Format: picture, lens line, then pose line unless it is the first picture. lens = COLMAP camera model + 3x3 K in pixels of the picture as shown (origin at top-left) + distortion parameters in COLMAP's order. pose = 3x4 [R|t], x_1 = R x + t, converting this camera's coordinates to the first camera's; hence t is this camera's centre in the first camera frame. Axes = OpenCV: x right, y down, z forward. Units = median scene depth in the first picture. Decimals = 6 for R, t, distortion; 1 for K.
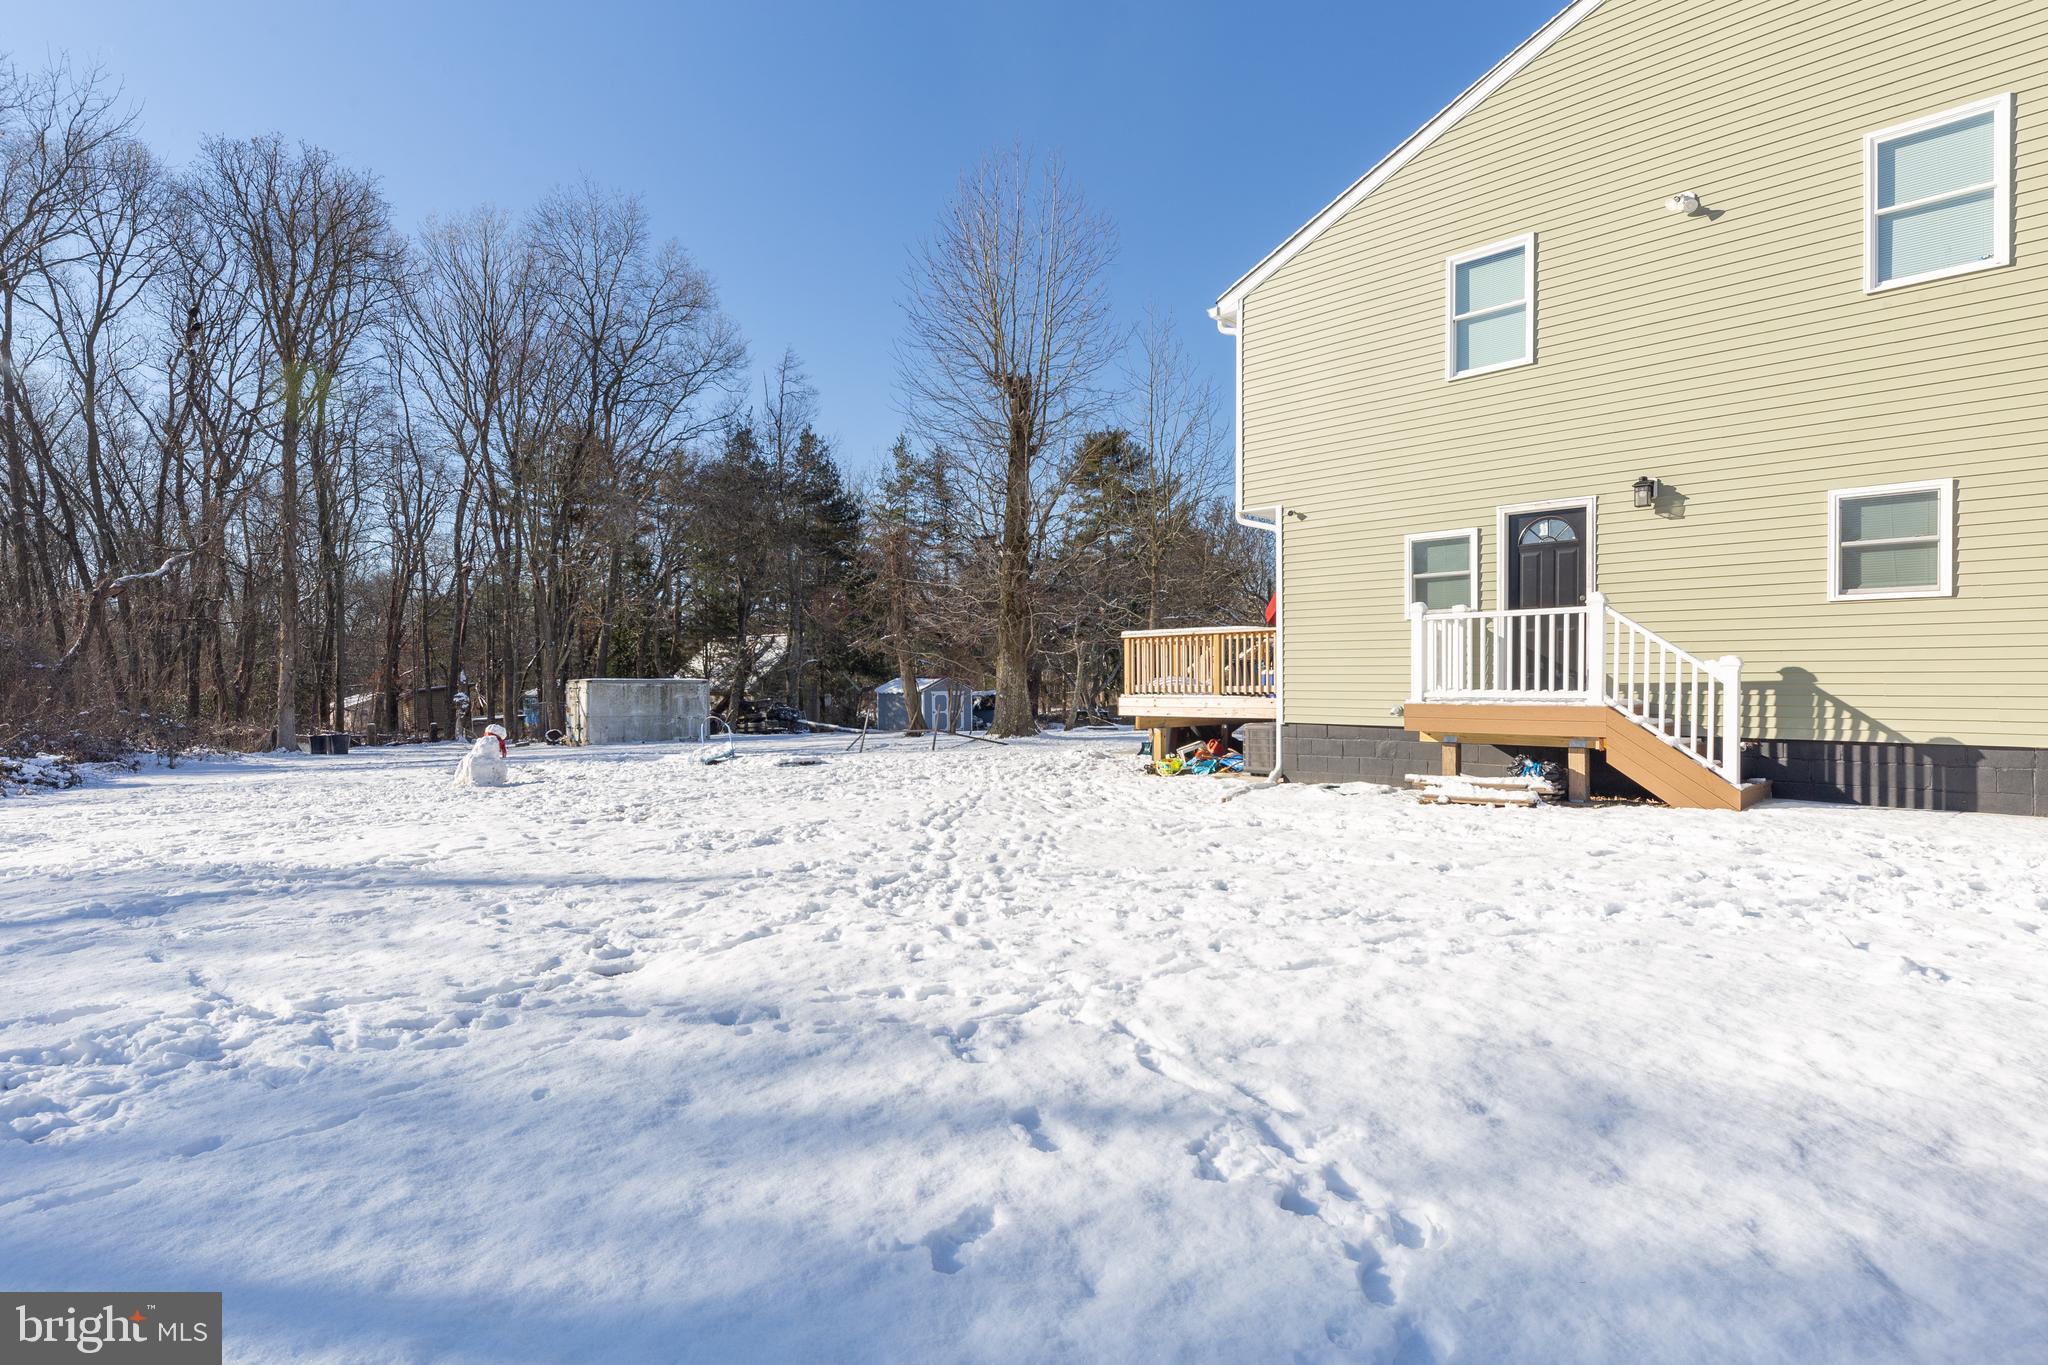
lens RADIAL K [[1057.7, 0, 1024.1], [0, 1057.7, 669.1], [0, 0, 1]] dist [0.004329, 0.000283]
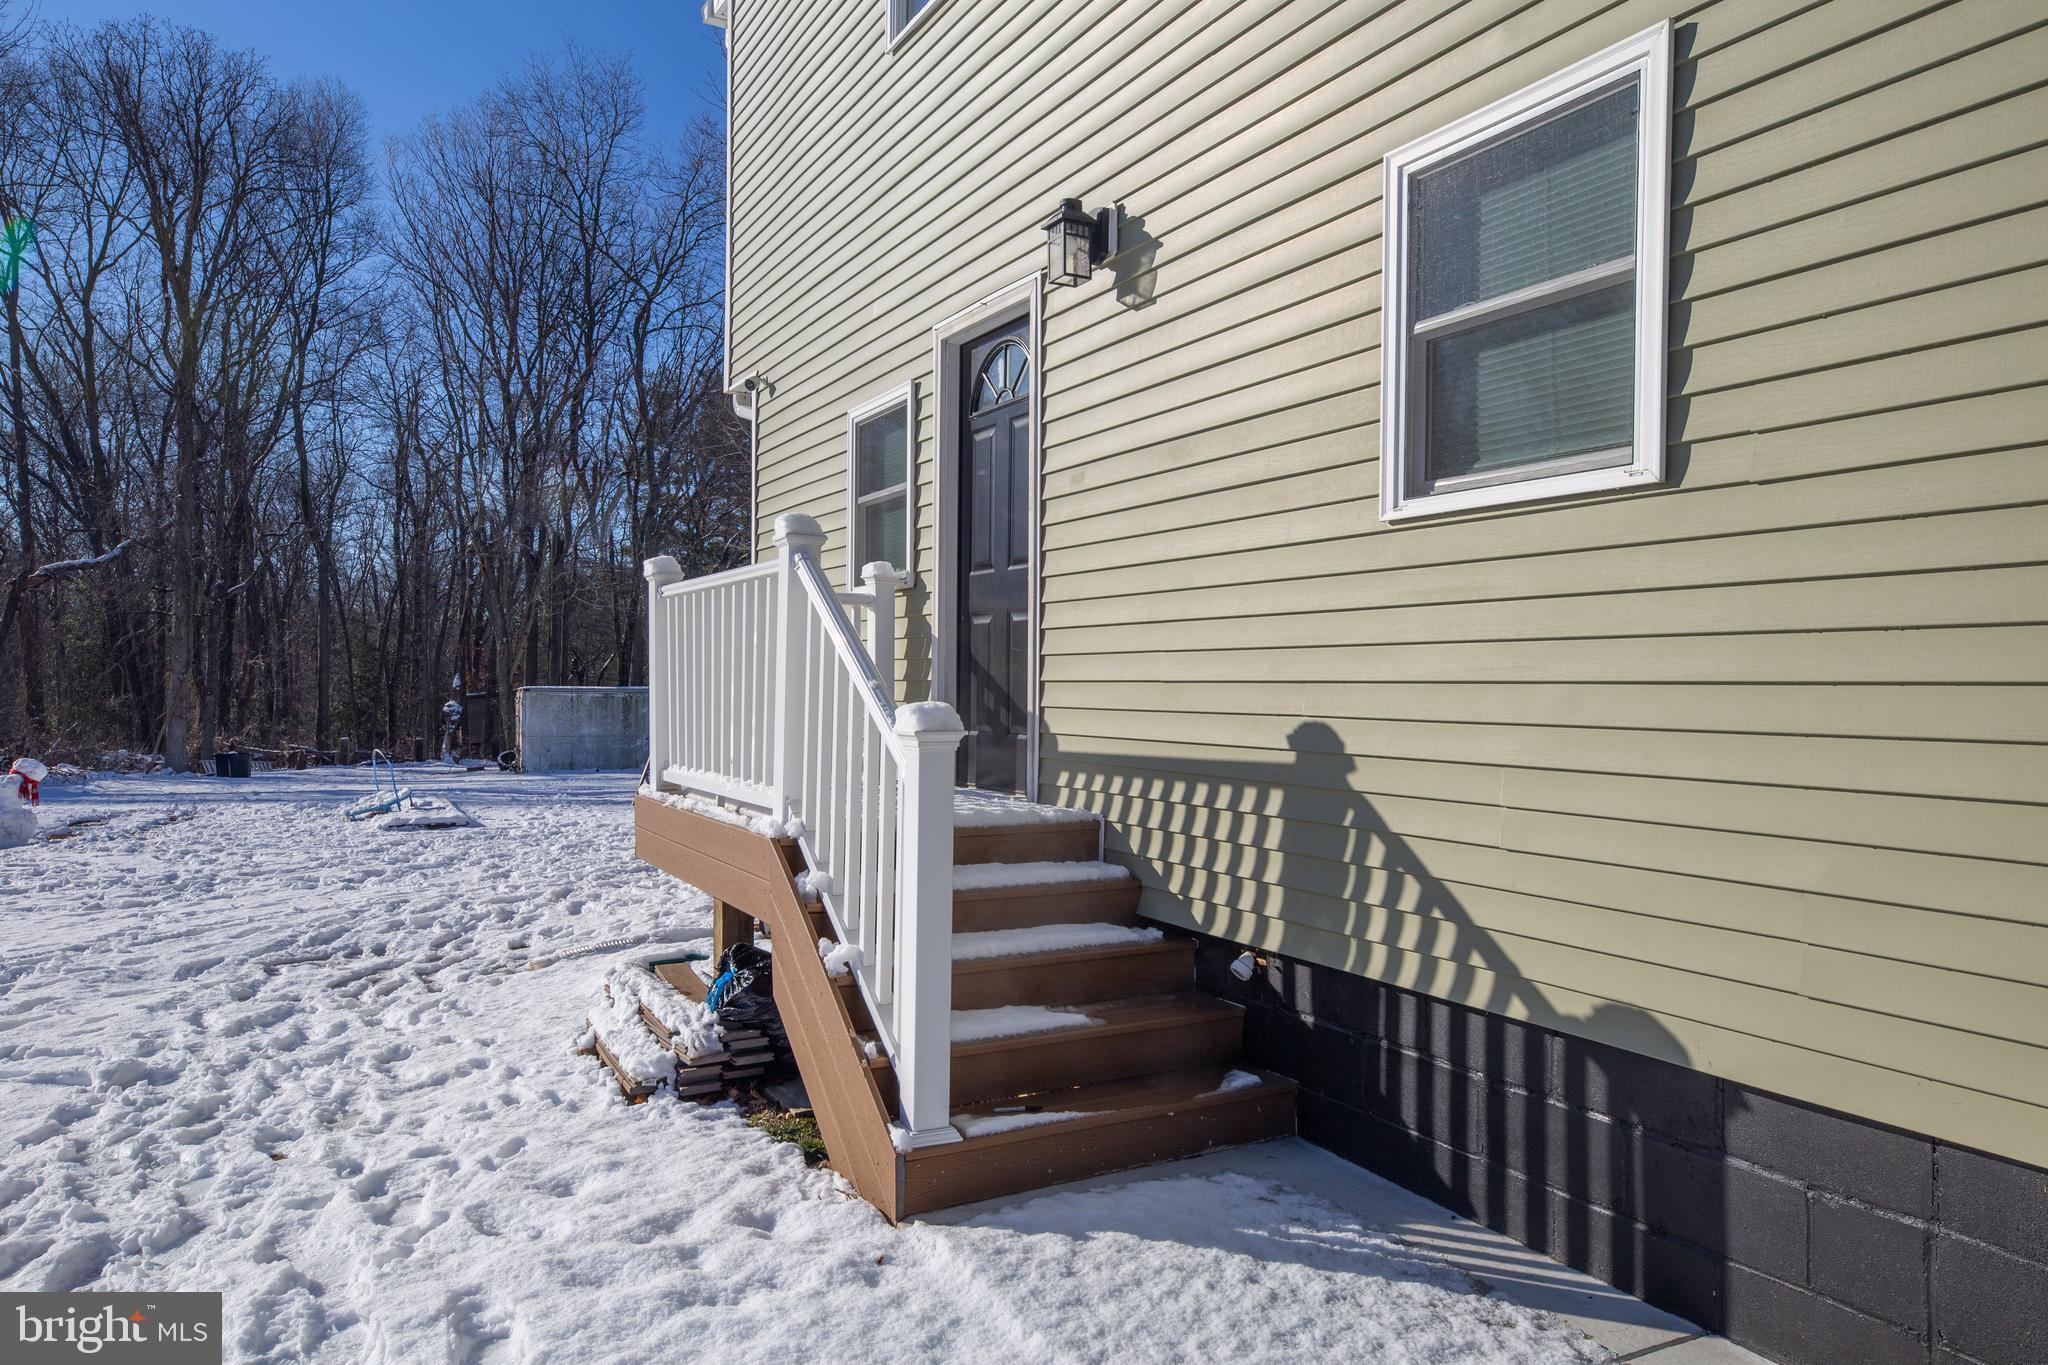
lens RADIAL K [[1330.7, 0, 1023.2], [0, 1330.7, 698.8], [0, 0, 1]] dist [0.018943, -0.002517]
pose [[0.962763, 0.010634, -0.270136, 0.755951], [-0.004721, 0.999735, 0.022530, -0.021196], [0.270304, -0.020416, 0.962559, 0.597620]]
